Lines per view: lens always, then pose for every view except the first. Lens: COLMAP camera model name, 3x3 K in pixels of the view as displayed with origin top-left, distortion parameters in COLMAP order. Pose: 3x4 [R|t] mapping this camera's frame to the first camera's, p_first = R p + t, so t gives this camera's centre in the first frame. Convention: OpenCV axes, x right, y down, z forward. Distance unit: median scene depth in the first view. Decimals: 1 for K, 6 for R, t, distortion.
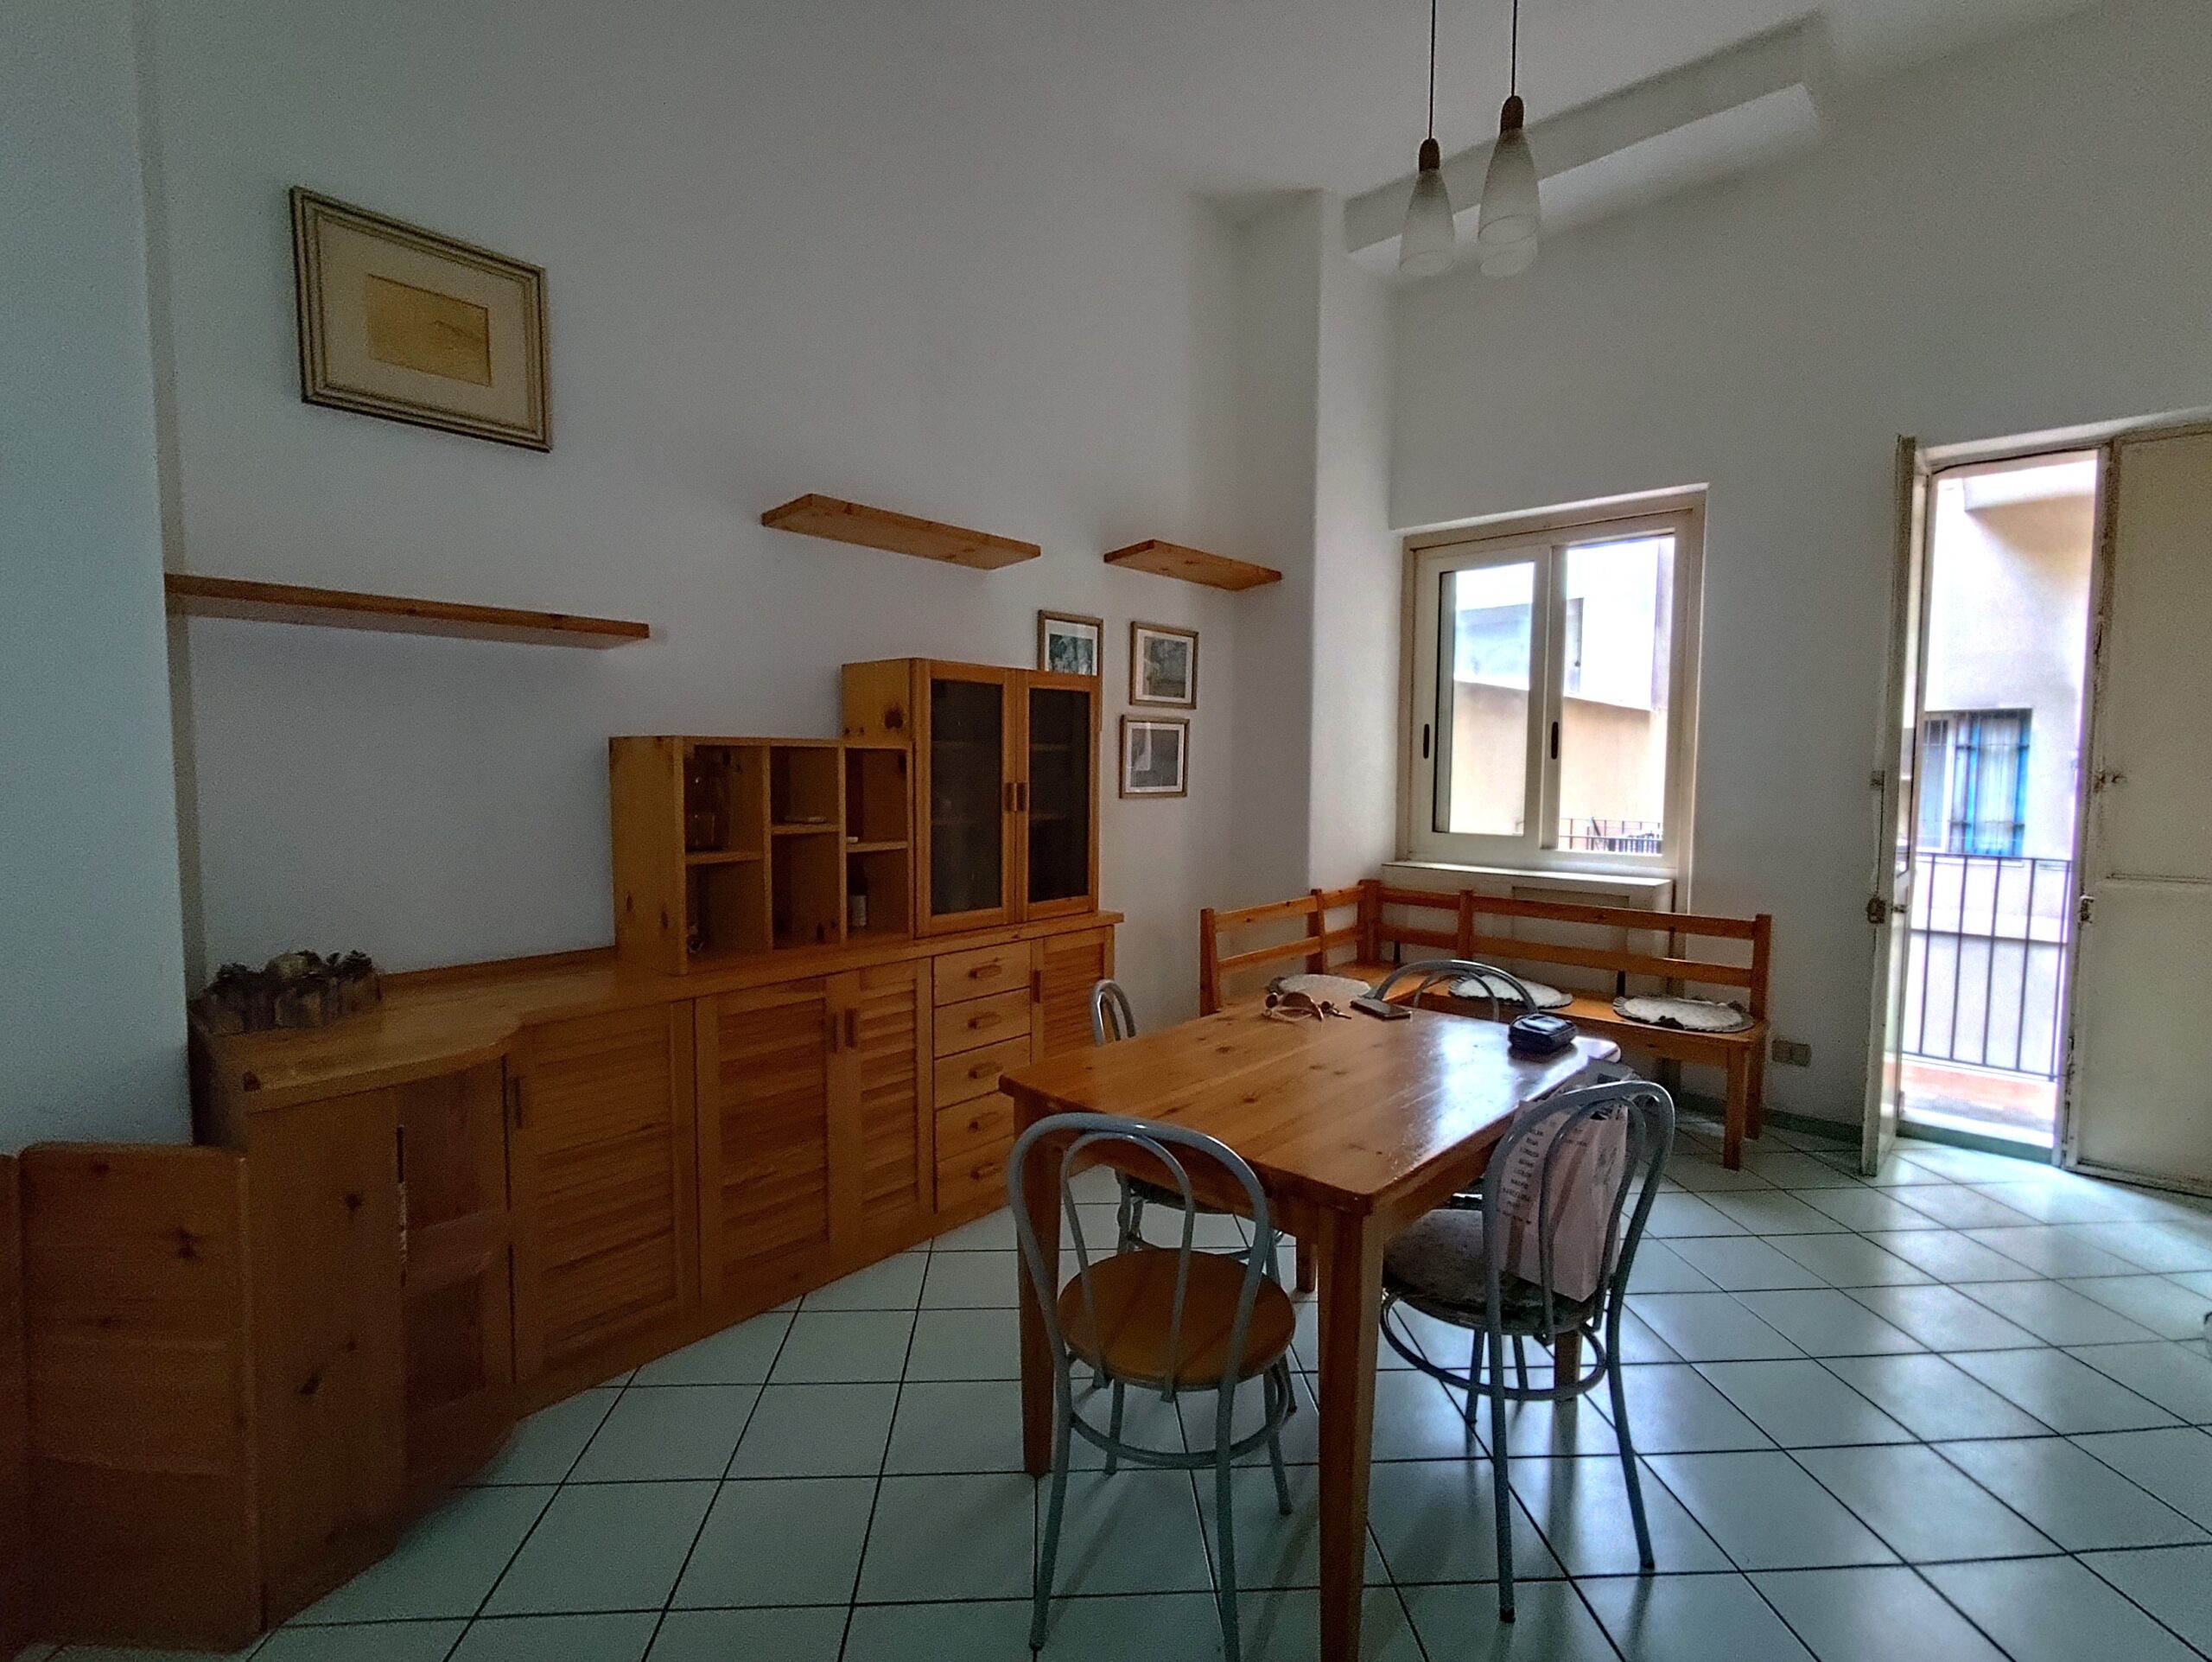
lens RADIAL K [[1021.4, 0, 1097.7], [0, 1021.4, 829.5], [0, 0, 1]] dist [-0.002668, 0.002726]
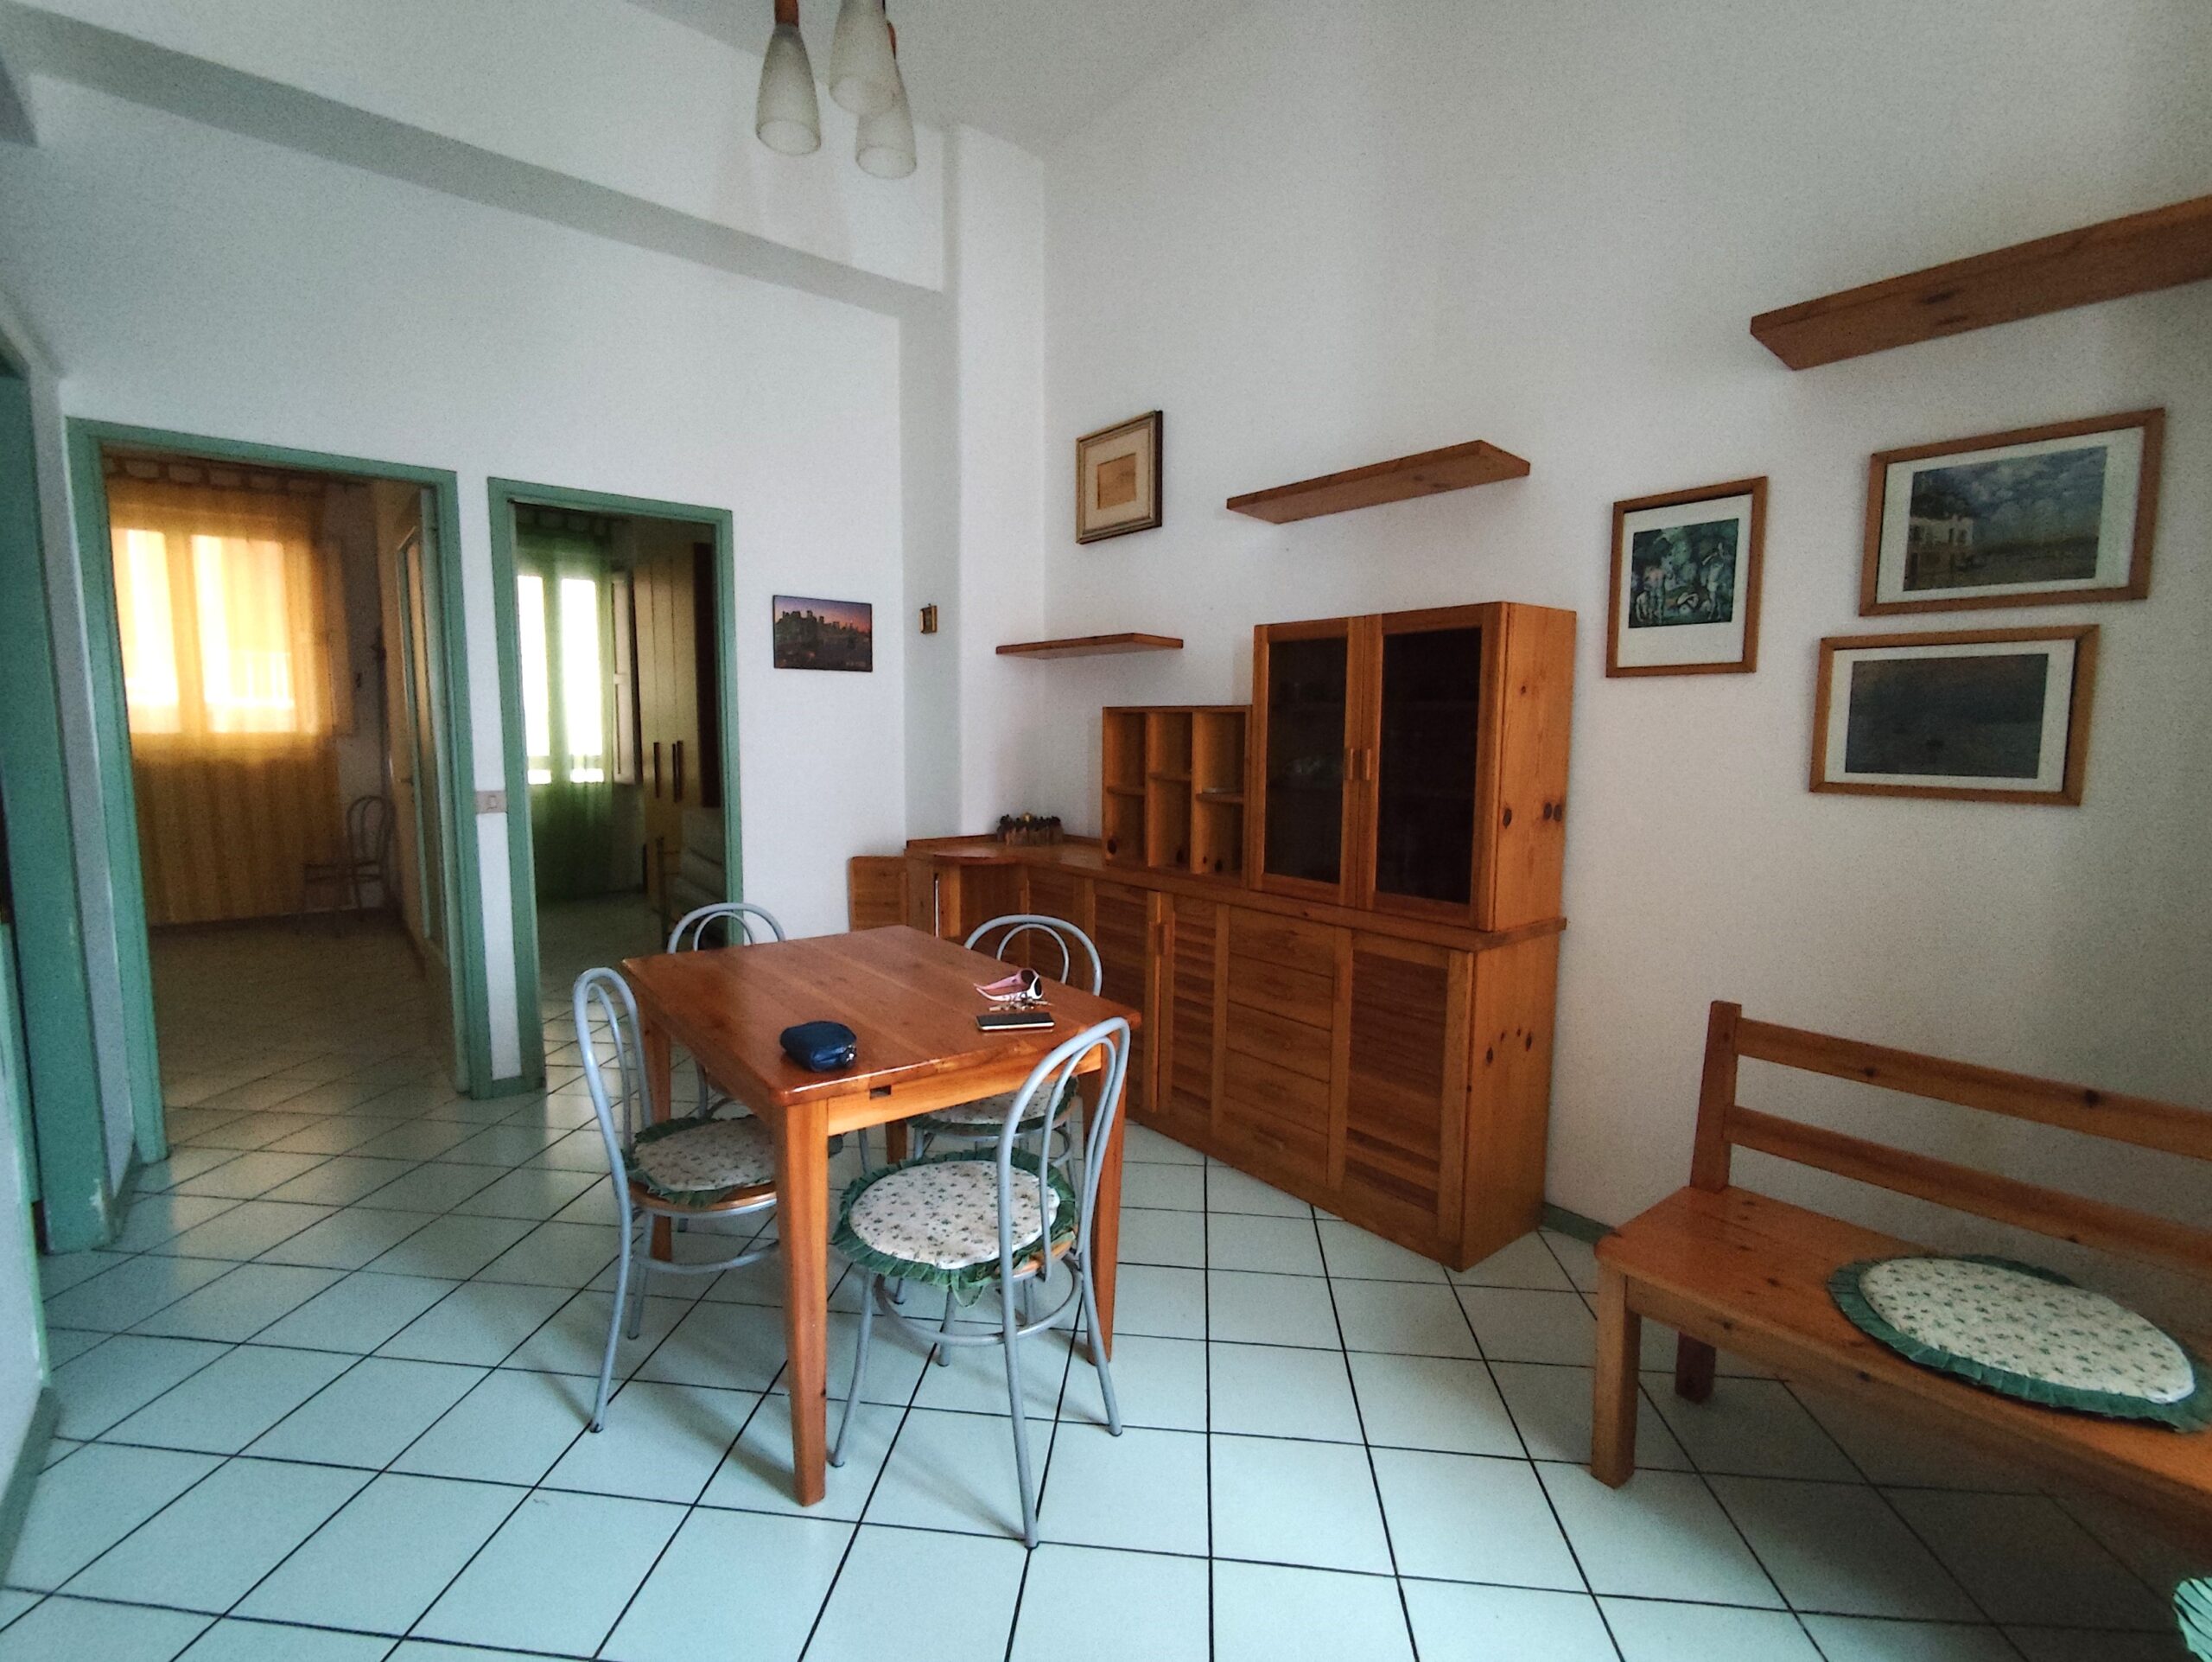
lens RADIAL K [[1021.4, 0, 1086.0], [0, 1021.4, 823.4], [0, 0, 1]] dist [-0.002668, 0.002726]
pose [[-0.169773, 0.086876, -0.981646, 0.681156], [-0.074254, 0.992147, 0.100647, -0.042745], [0.982682, 0.089978, -0.161989, 0.762288]]
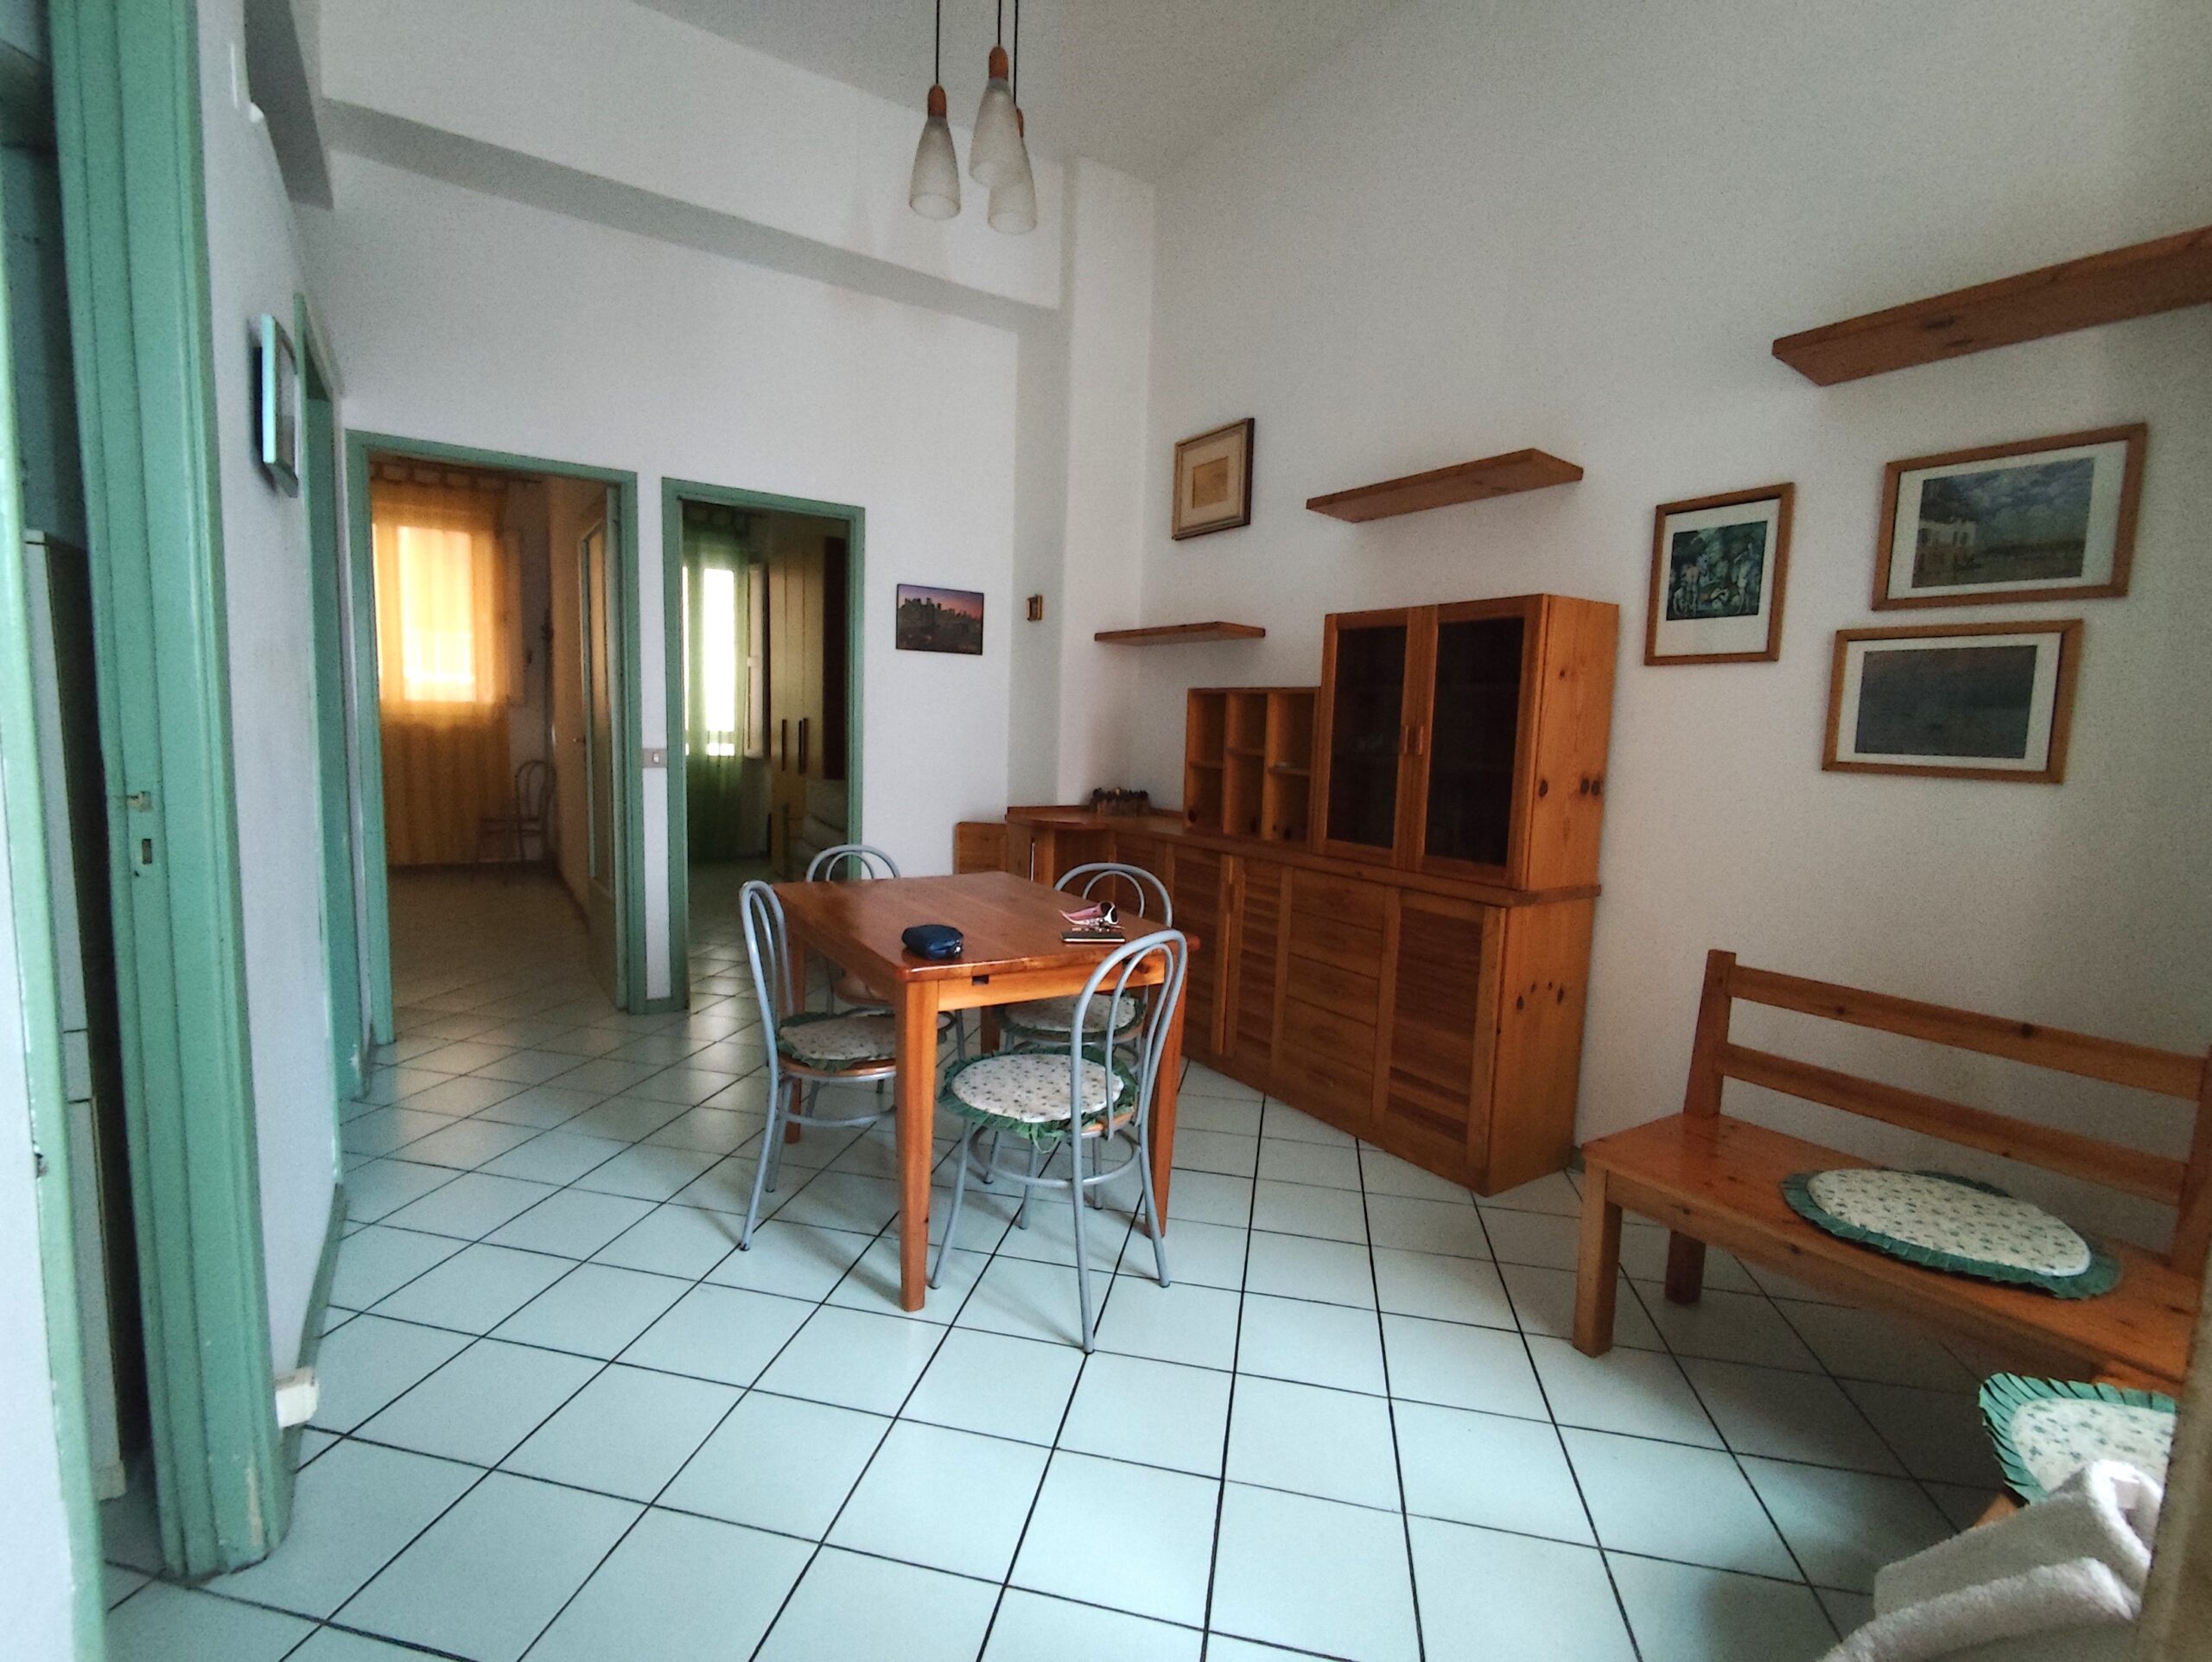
lens RADIAL K [[1021.4, 0, 1085.8], [0, 1021.4, 820.2], [0, 0, 1]] dist [-0.002668, 0.002726]
pose [[-0.267370, 0.078074, -0.960426, 0.778822], [-0.099374, 0.989164, 0.108074, -0.024647], [0.958456, 0.124337, -0.256715, 0.798640]]
